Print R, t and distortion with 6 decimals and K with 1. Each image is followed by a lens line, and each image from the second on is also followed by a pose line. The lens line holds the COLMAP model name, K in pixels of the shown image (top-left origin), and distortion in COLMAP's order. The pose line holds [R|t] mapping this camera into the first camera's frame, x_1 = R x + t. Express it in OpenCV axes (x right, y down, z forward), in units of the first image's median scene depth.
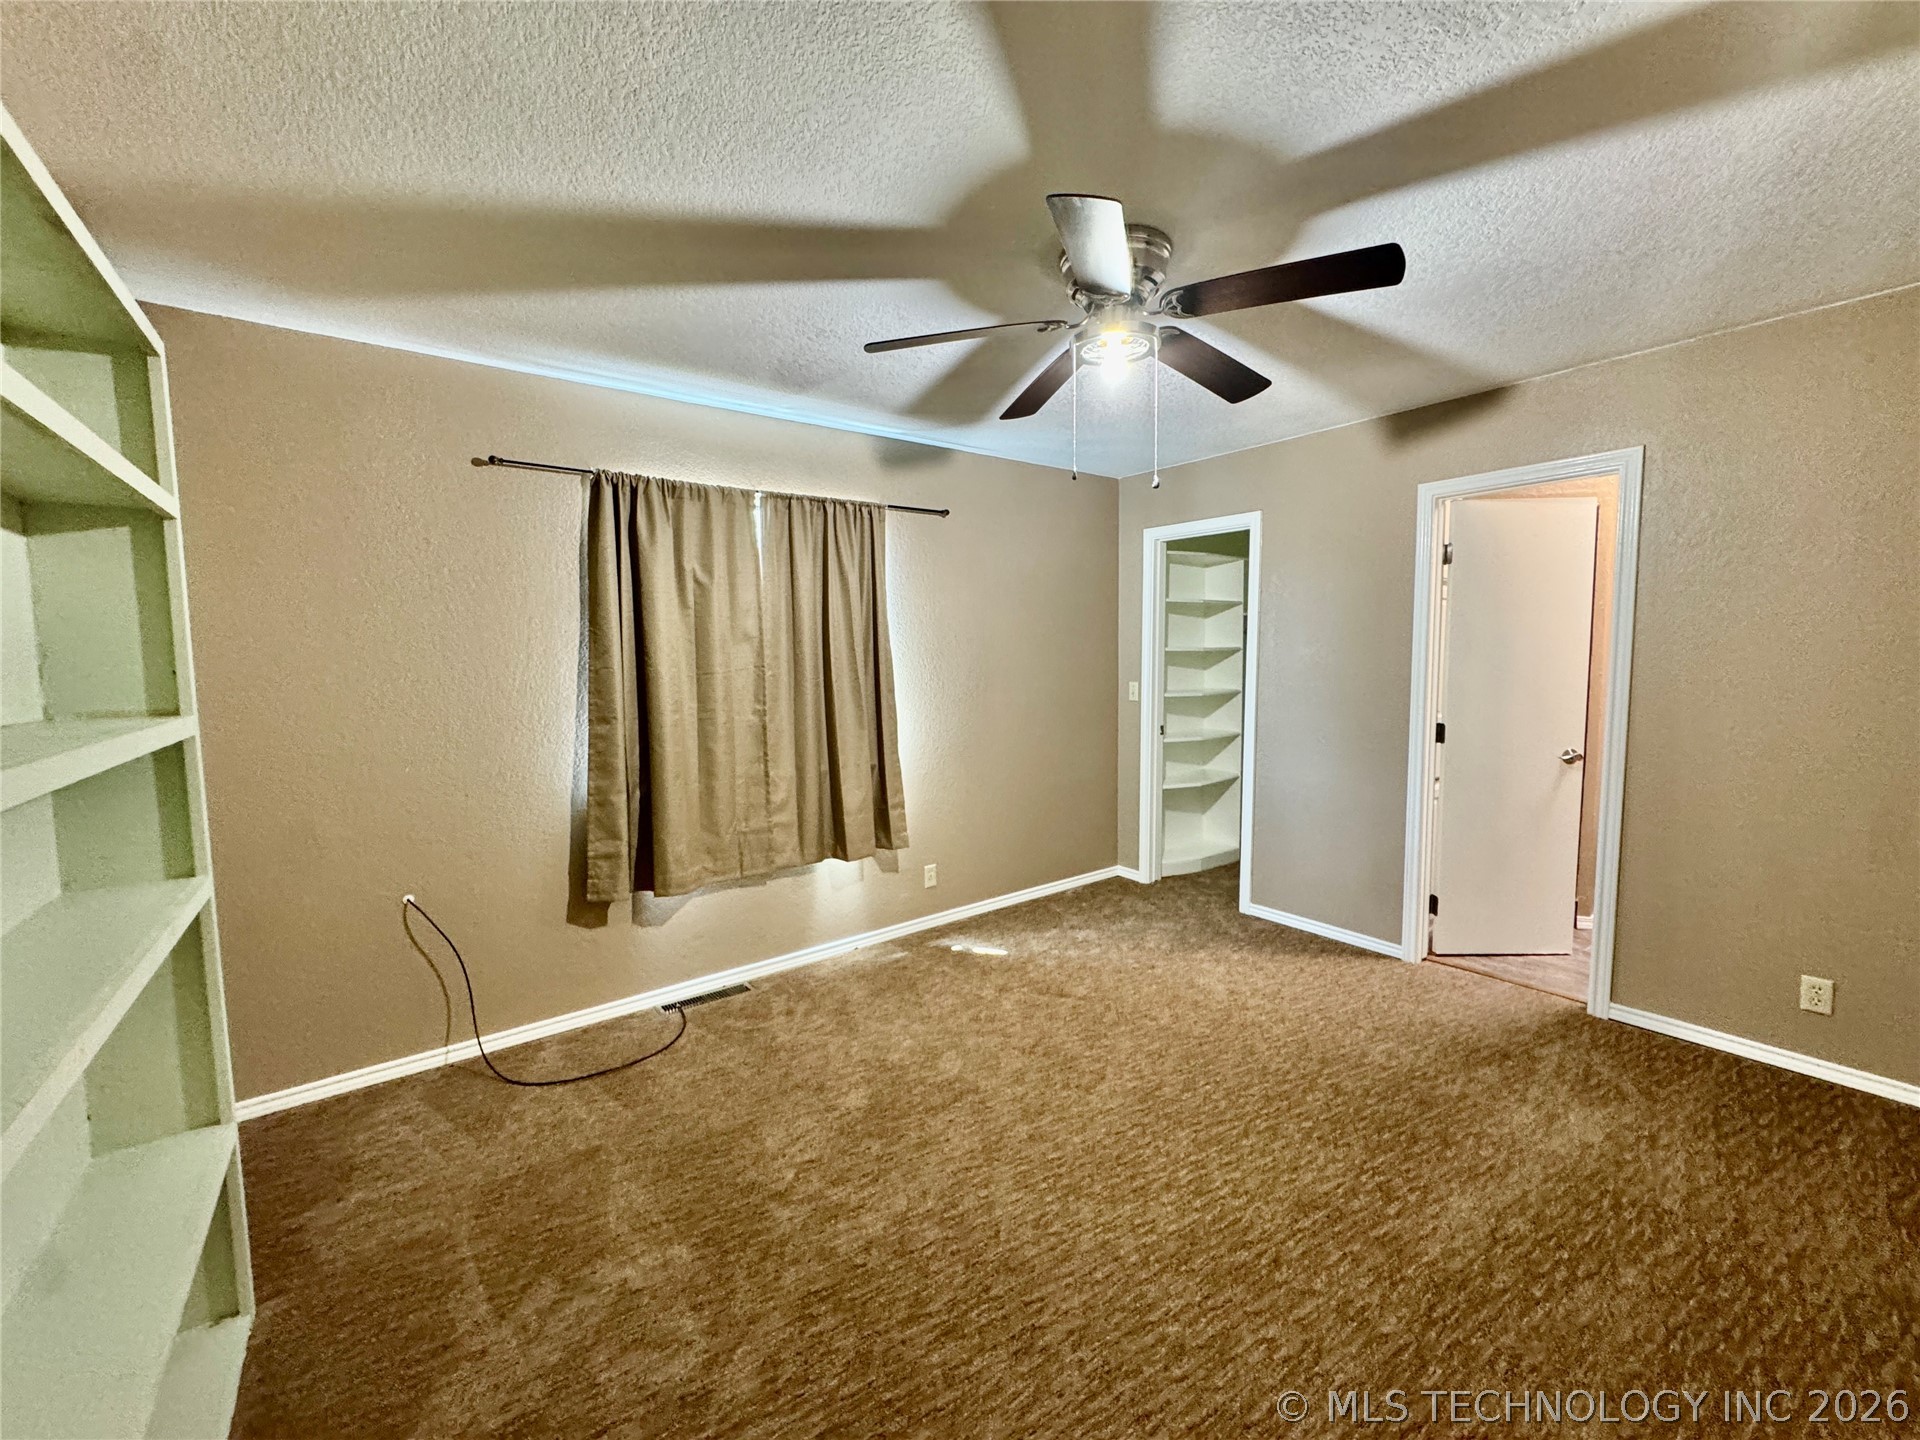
lens RADIAL K [[766.5, 0, 960.0], [0, 766.5, 720.0], [0, 0, 1]] dist [-0.001535, 0.000304]
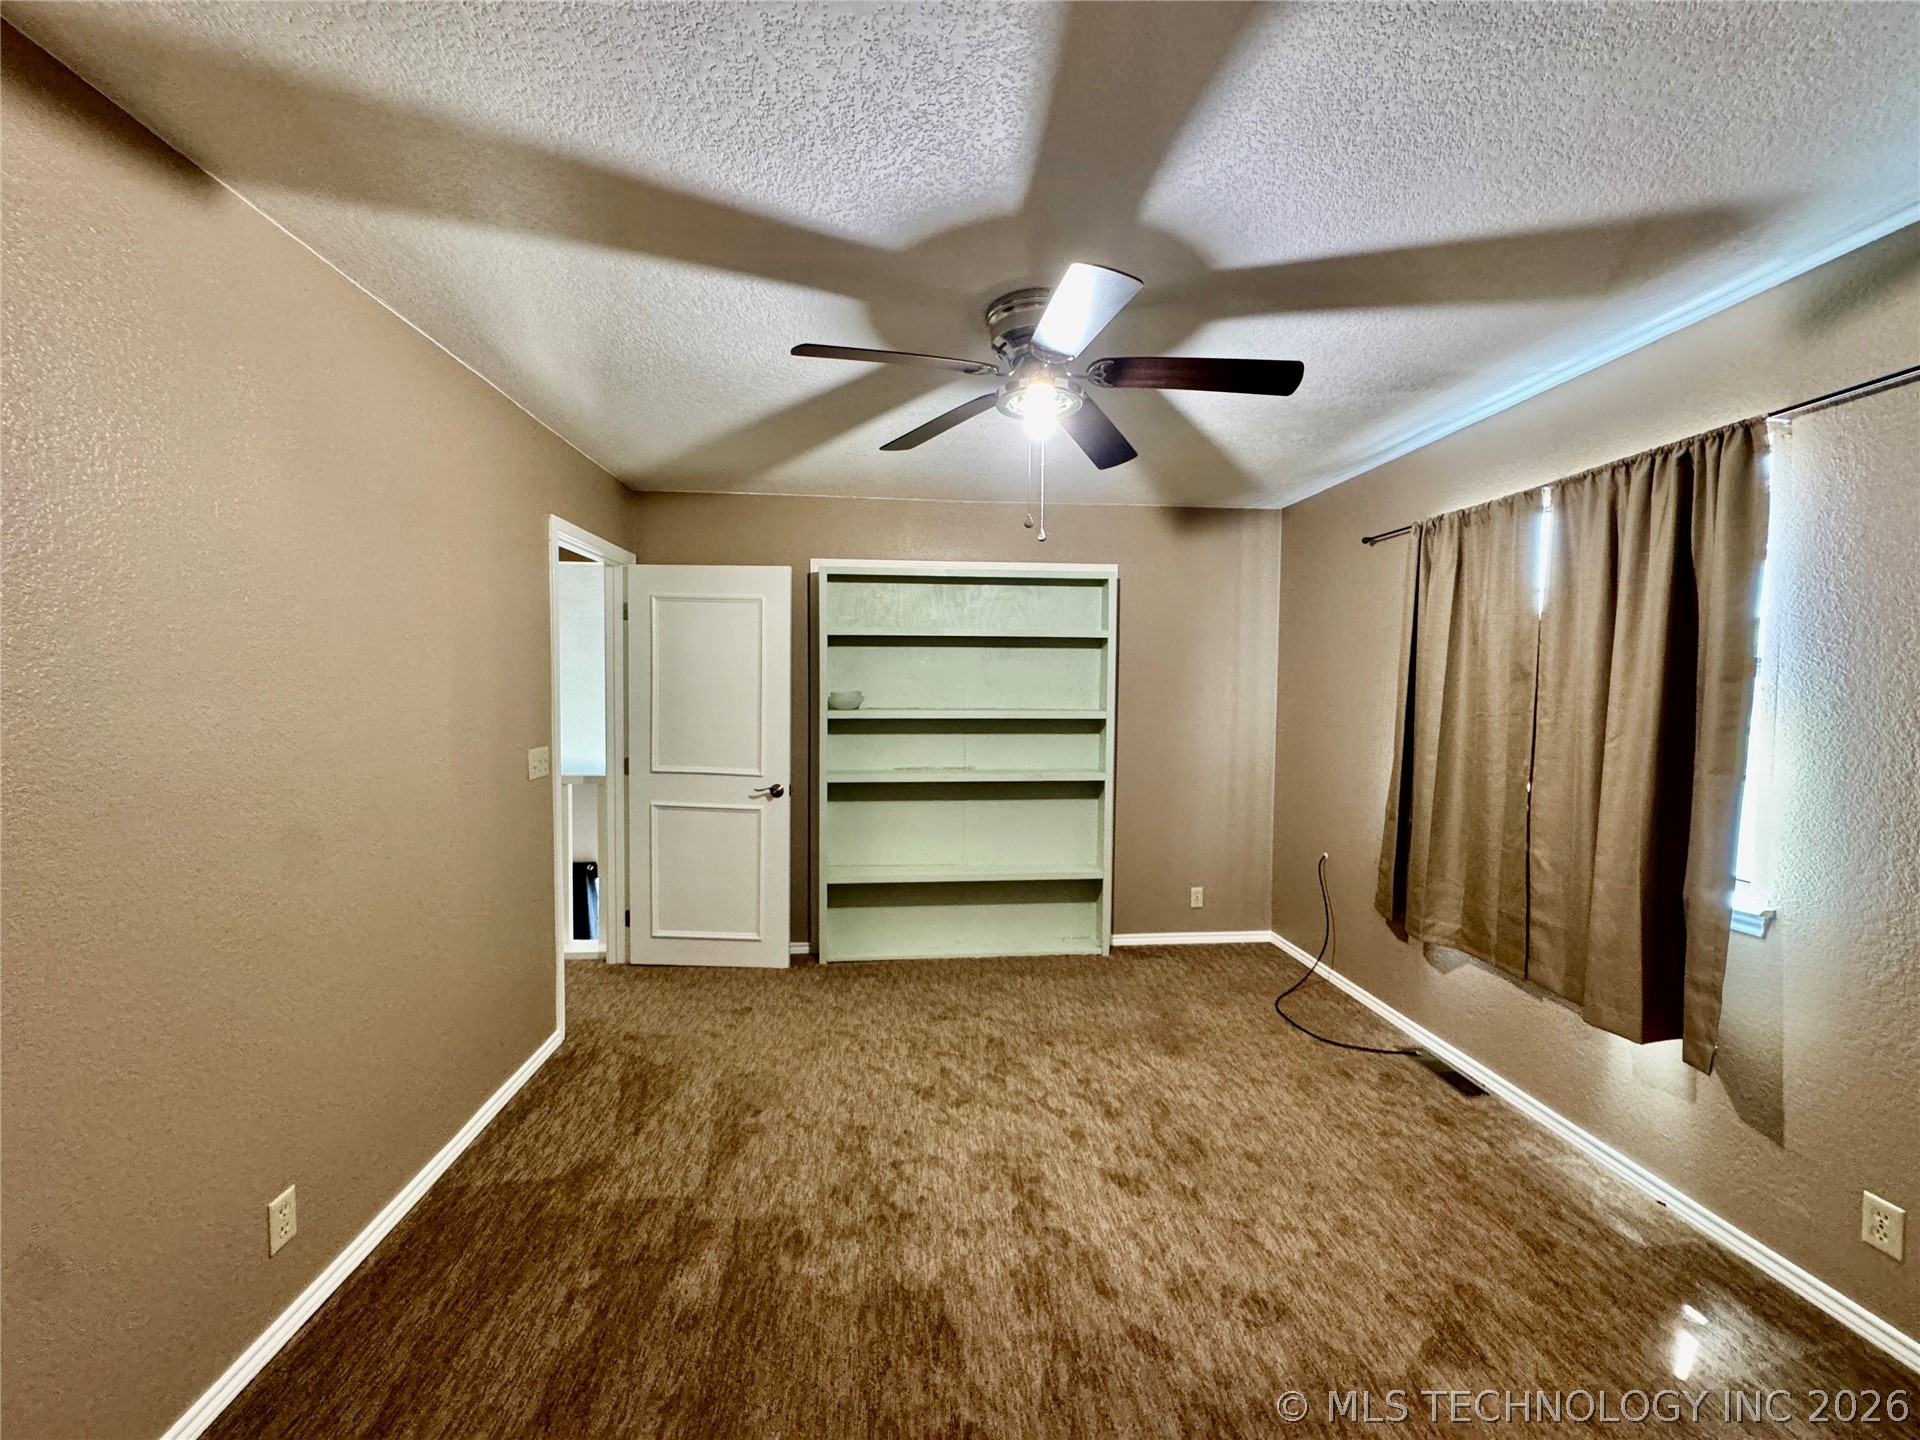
lens RADIAL K [[766.5, 0, 960.0], [0, 766.5, 720.0], [0, 0, 1]] dist [-0.001535, 0.000304]
pose [[-0.533061, 0.049770, -0.844611, 0.687821], [-0.070437, 0.992192, 0.102921, -0.097874], [0.843139, 0.114355, -0.525394, 0.899682]]
